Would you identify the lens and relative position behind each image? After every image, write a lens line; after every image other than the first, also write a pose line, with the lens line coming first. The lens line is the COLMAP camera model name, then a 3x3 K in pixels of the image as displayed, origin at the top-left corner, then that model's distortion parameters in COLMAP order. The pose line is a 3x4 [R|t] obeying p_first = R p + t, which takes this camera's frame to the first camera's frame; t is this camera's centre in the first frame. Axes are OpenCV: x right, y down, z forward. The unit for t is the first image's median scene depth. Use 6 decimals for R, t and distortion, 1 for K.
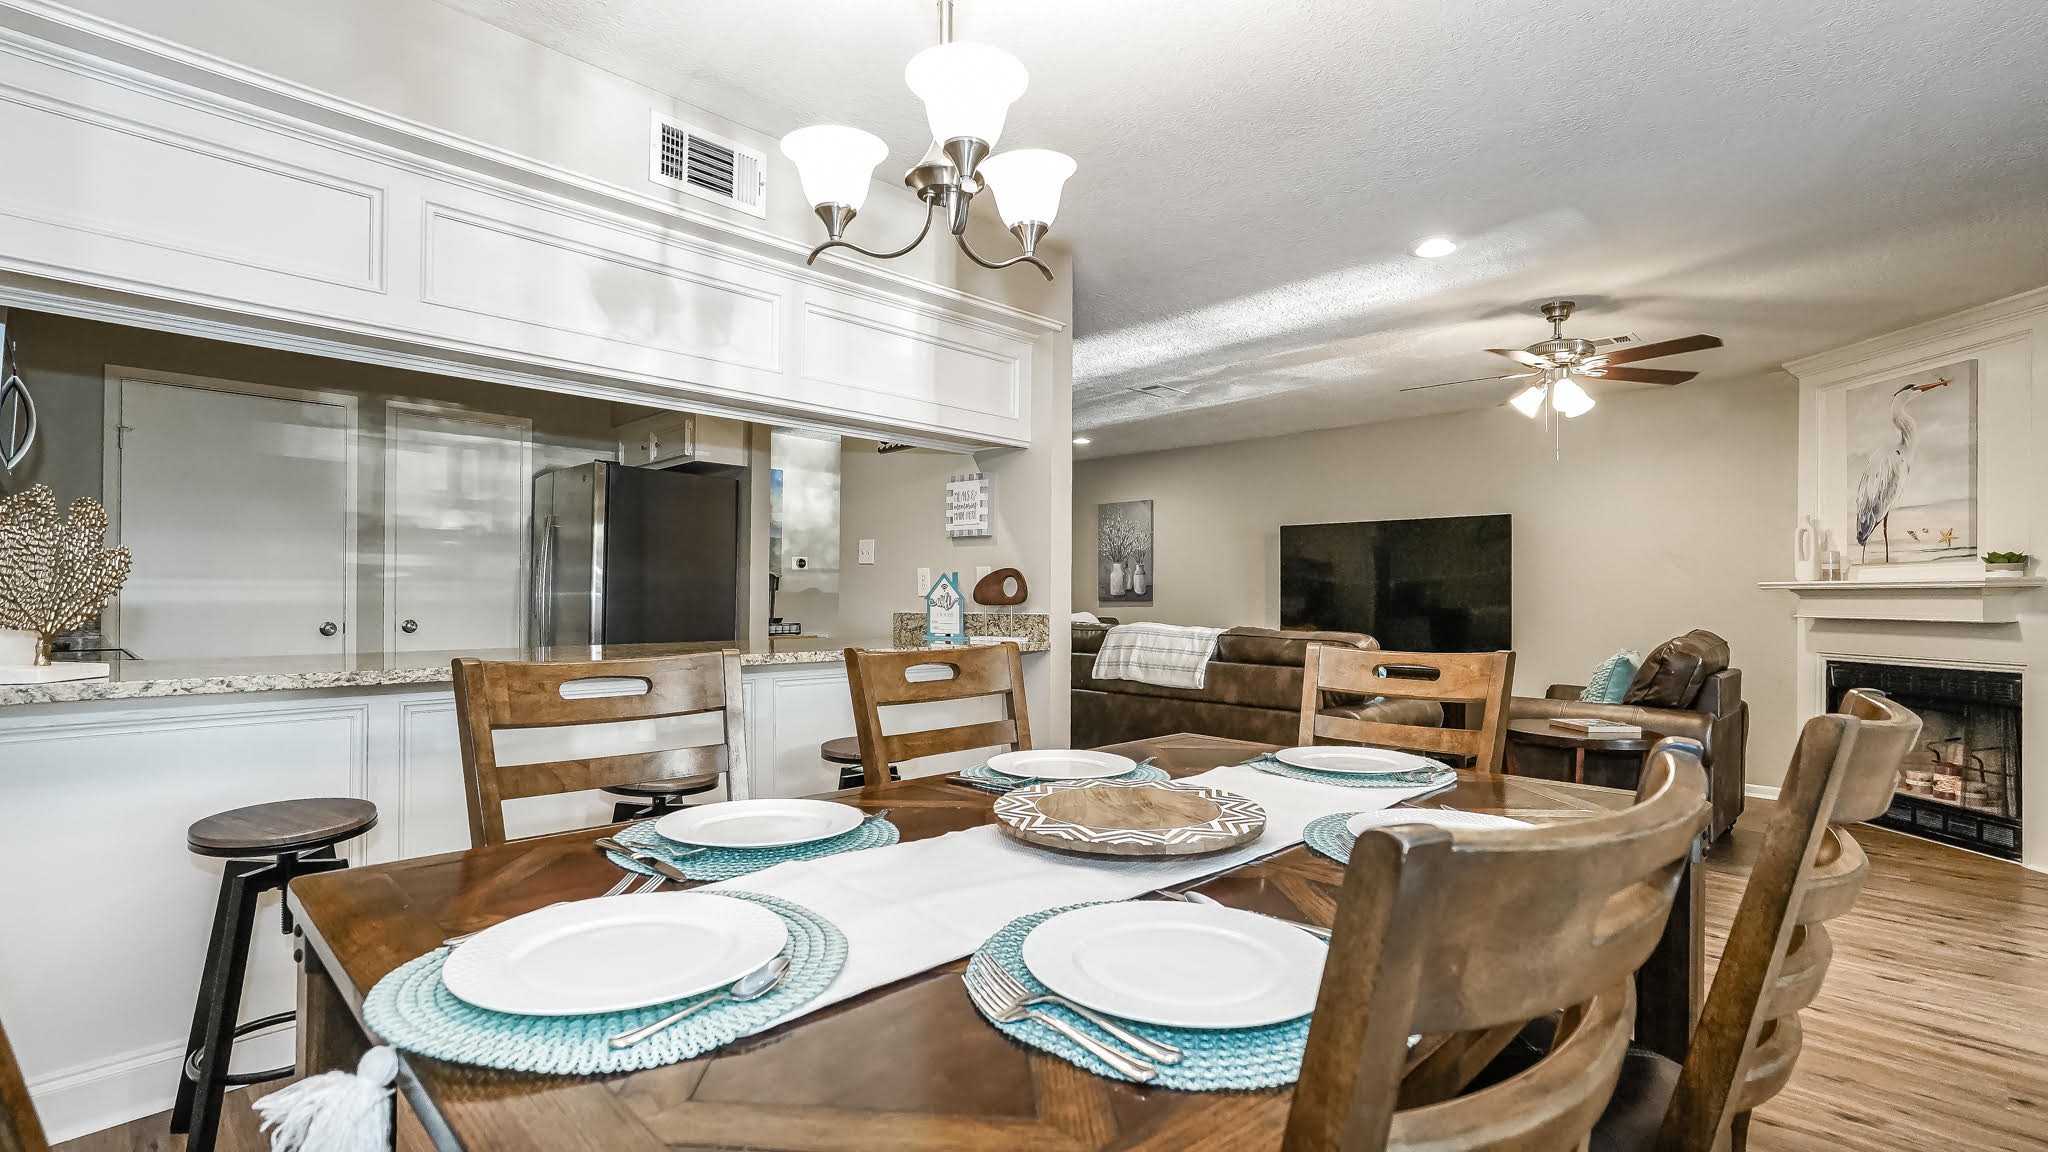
lens RADIAL K [[930.0, 0, 1015.1], [0, 930.0, 583.2], [0, 0, 1]] dist [-0.027442, 0.015664]
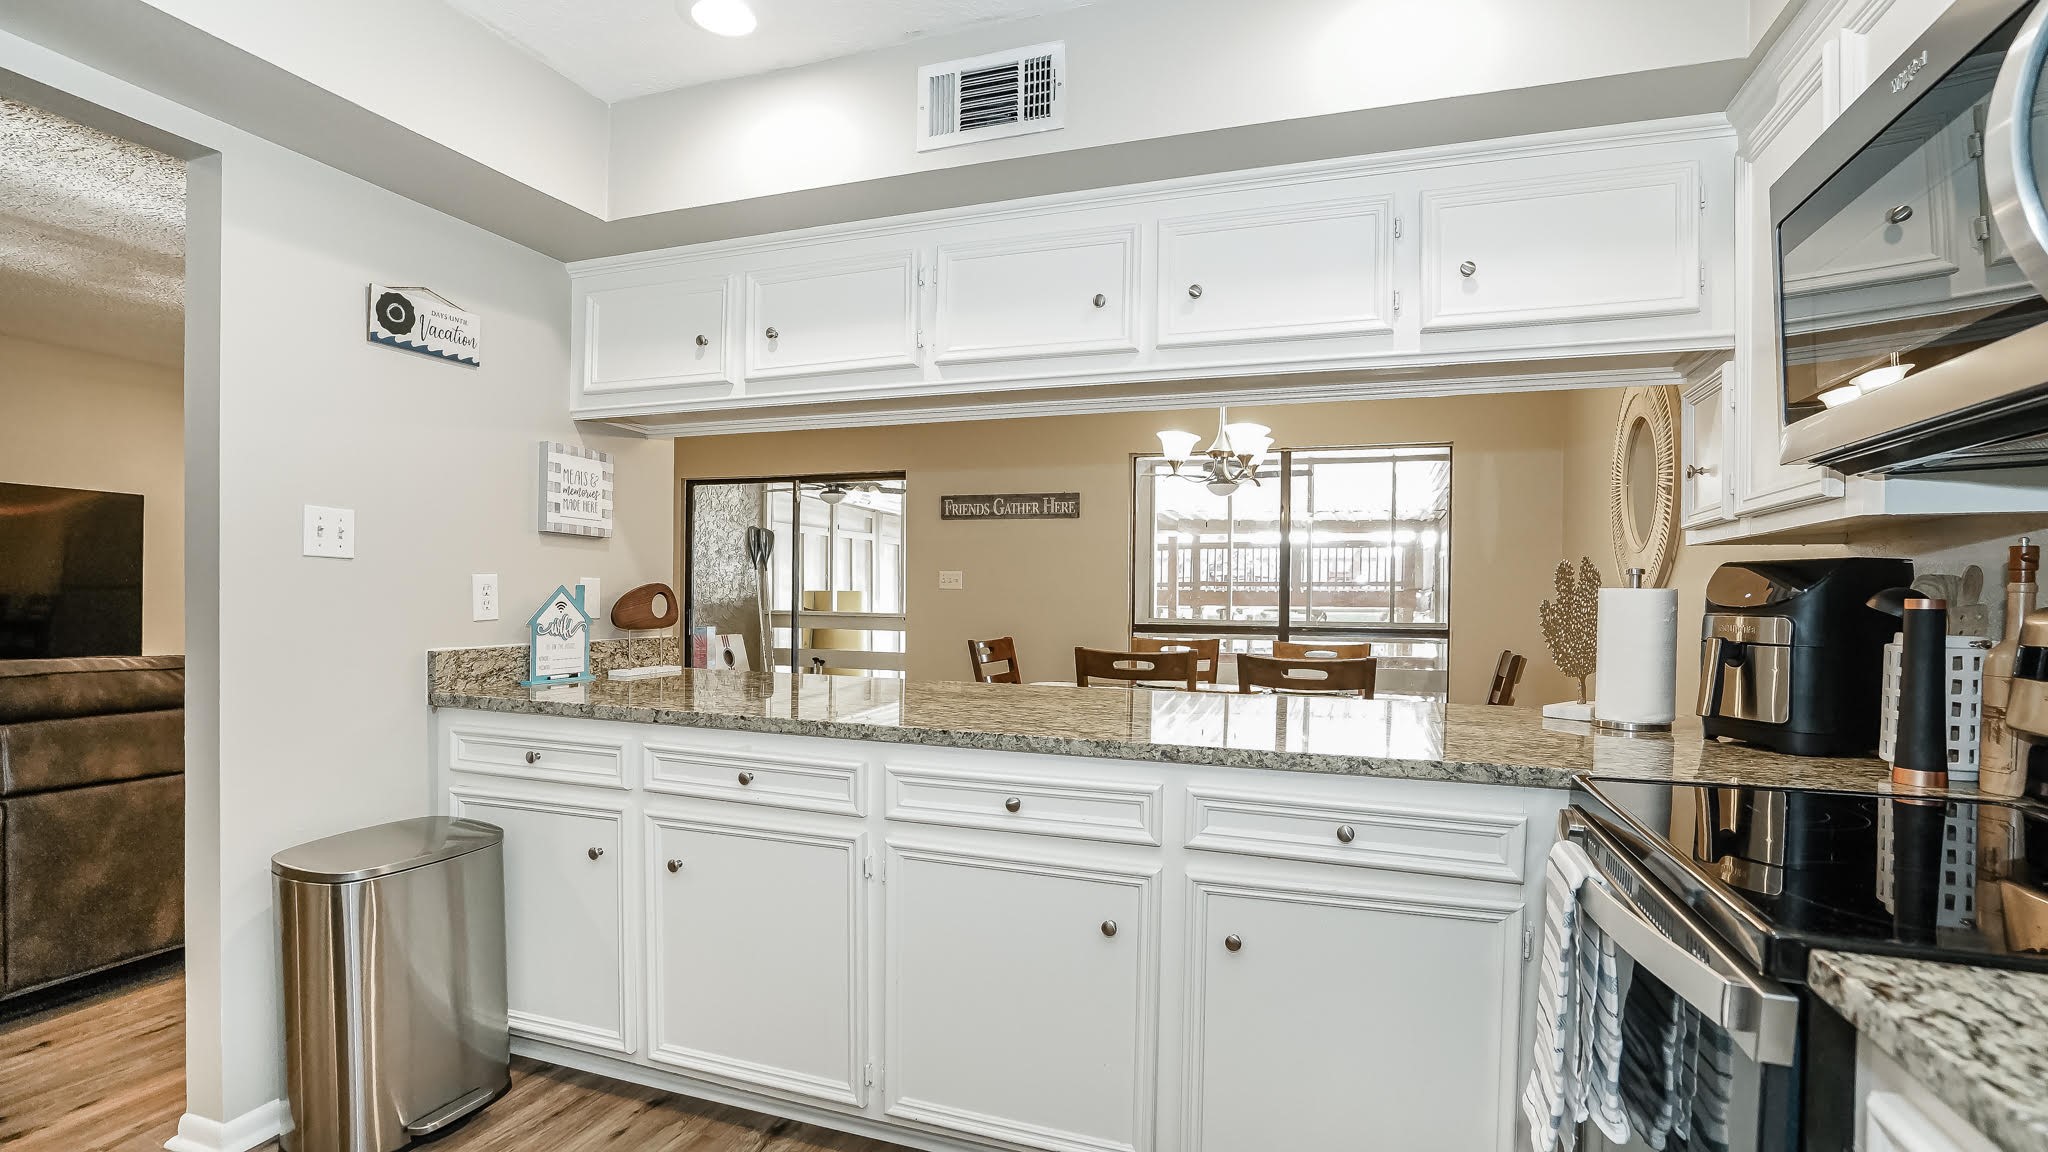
lens RADIAL K [[930.0, 0, 1015.1], [0, 930.0, 583.2], [0, 0, 1]] dist [-0.027442, 0.015664]
pose [[-0.431346, -0.001151, 0.902186, -0.715700], [-0.029215, 0.999493, -0.012693, -0.011803], [-0.901713, -0.031833, -0.431161, 0.856506]]
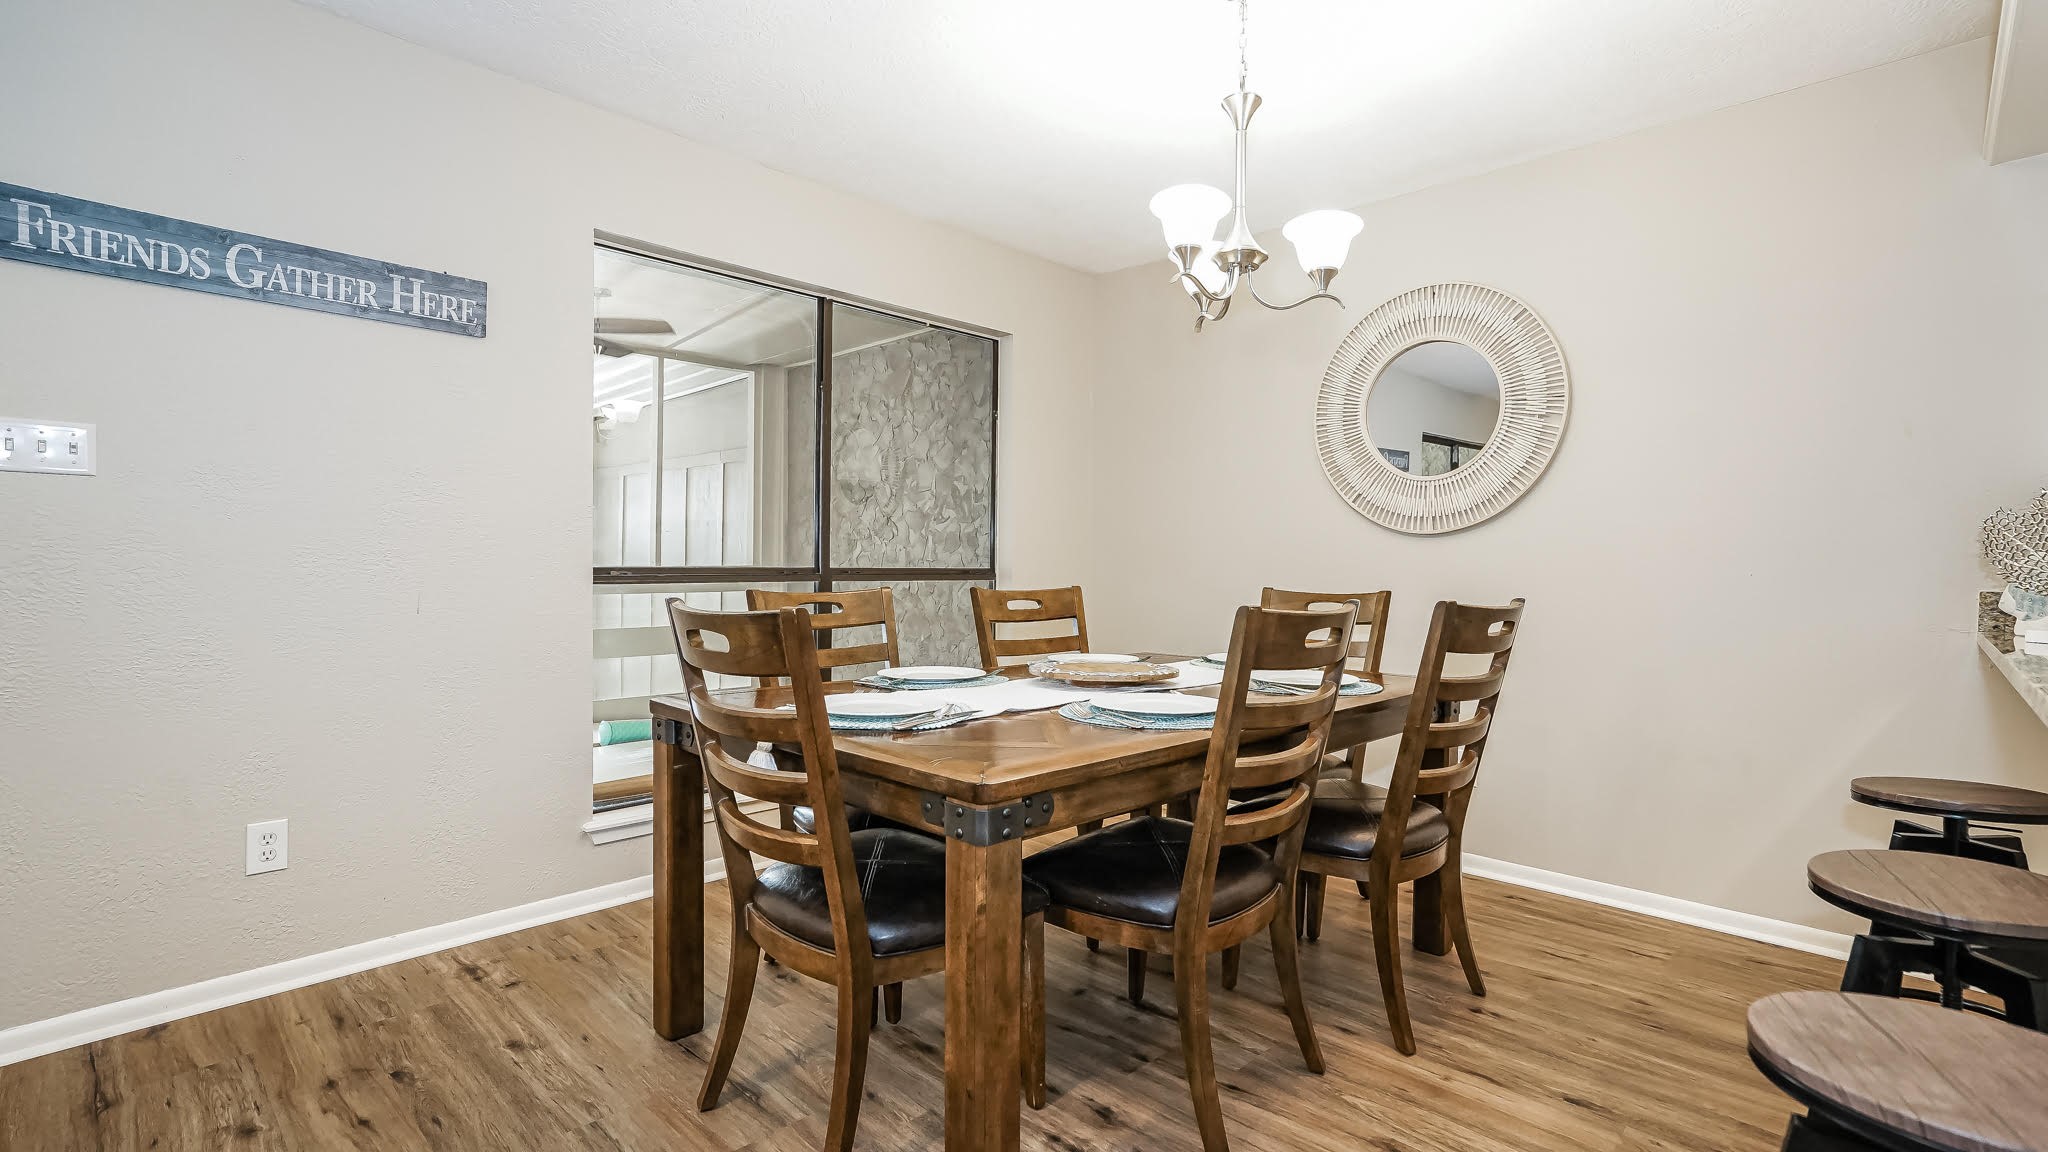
lens RADIAL K [[930.0, 0, 1015.1], [0, 930.0, 583.2], [0, 0, 1]] dist [-0.027442, 0.015664]
pose [[-0.999781, -0.019031, -0.008717, 0.094906], [-0.019093, 0.999792, 0.007123, 0.023584], [0.008580, 0.007288, -0.999937, 0.808852]]
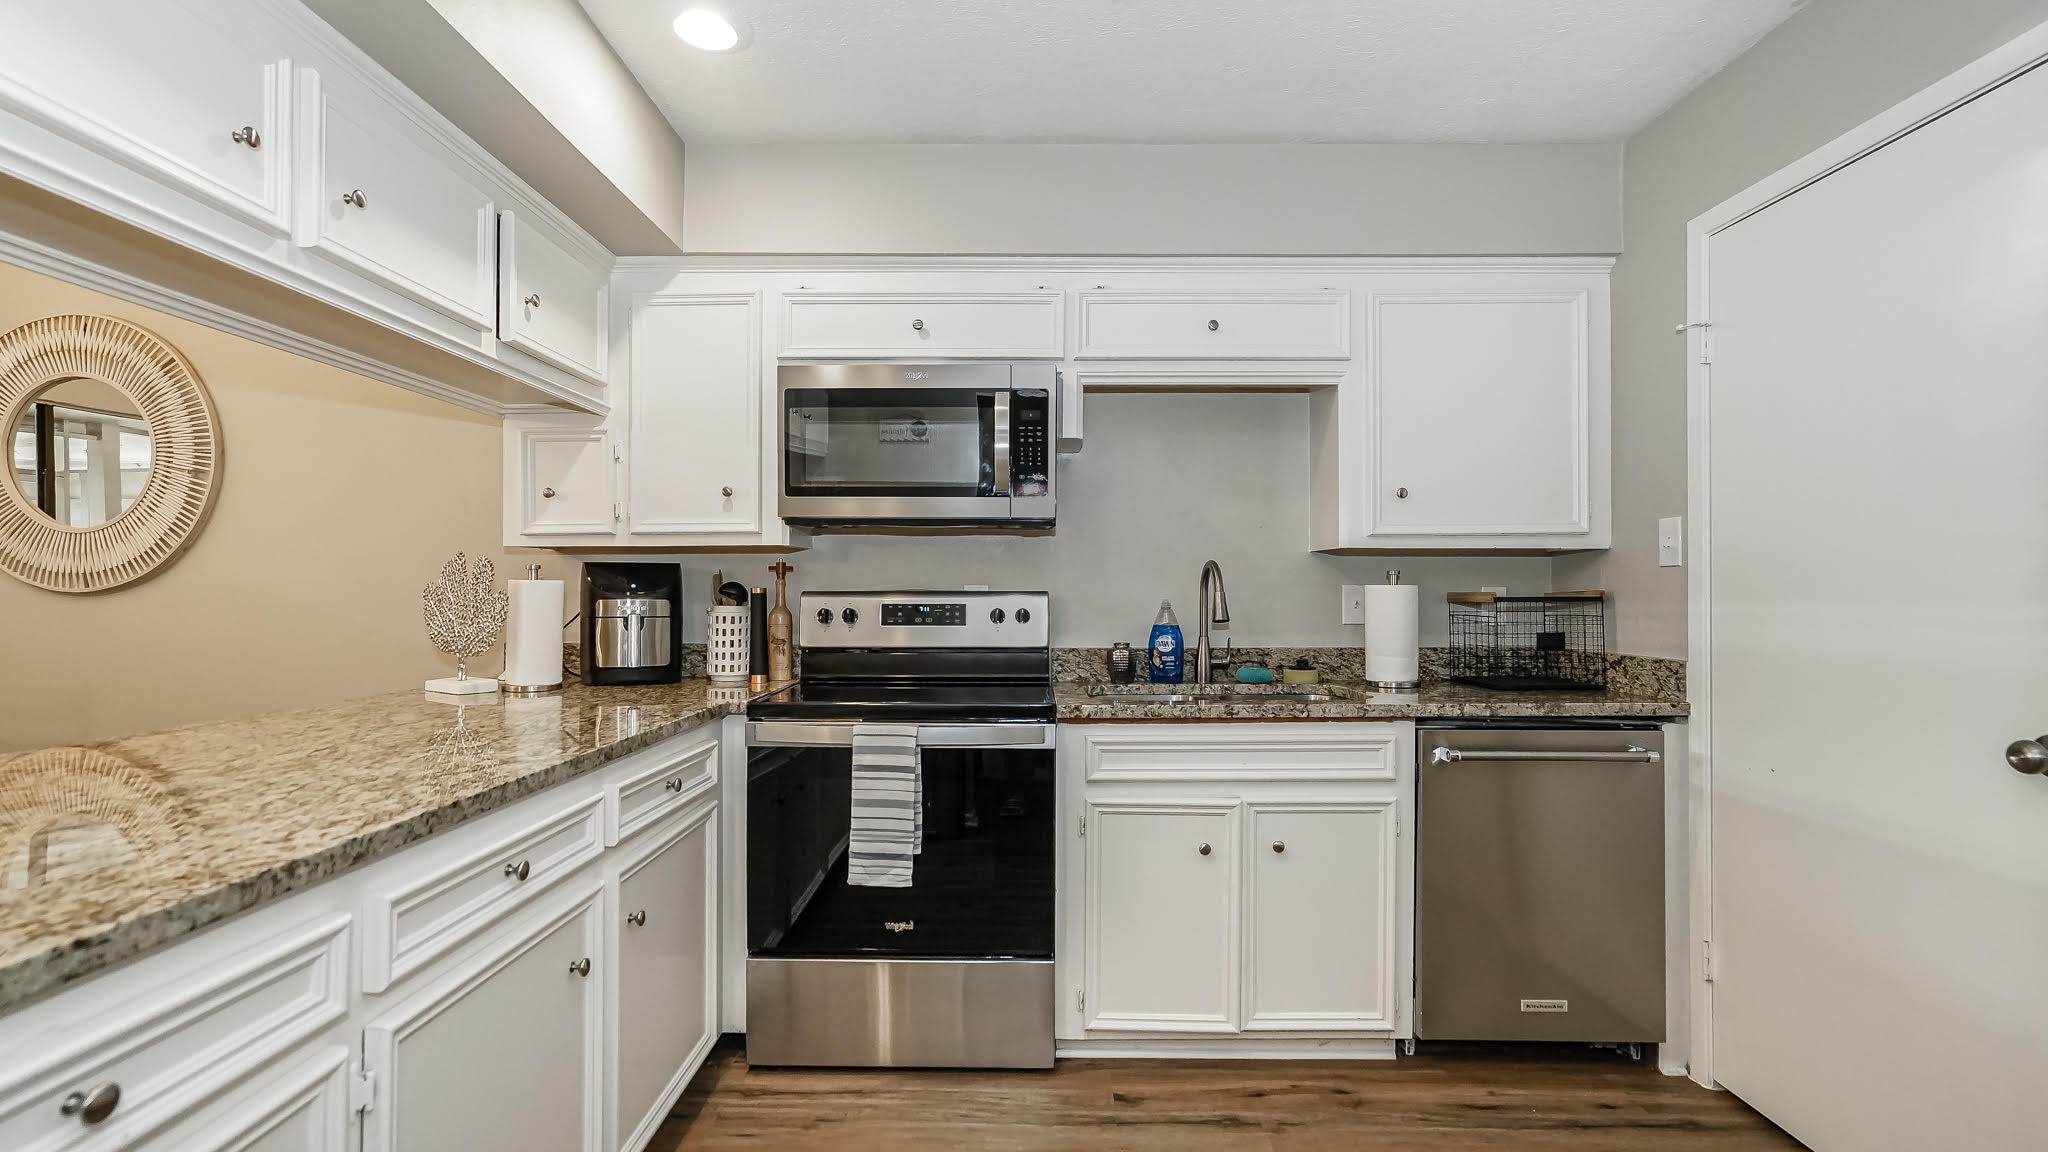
lens RADIAL K [[930.0, 0, 1015.1], [0, 930.0, 583.2], [0, 0, 1]] dist [-0.027442, 0.015664]
pose [[-0.721158, -0.011233, -0.692679, -0.281659], [0.003116, 0.999806, -0.019458, -0.010285], [0.692763, -0.016191, -0.720983, 1.011012]]
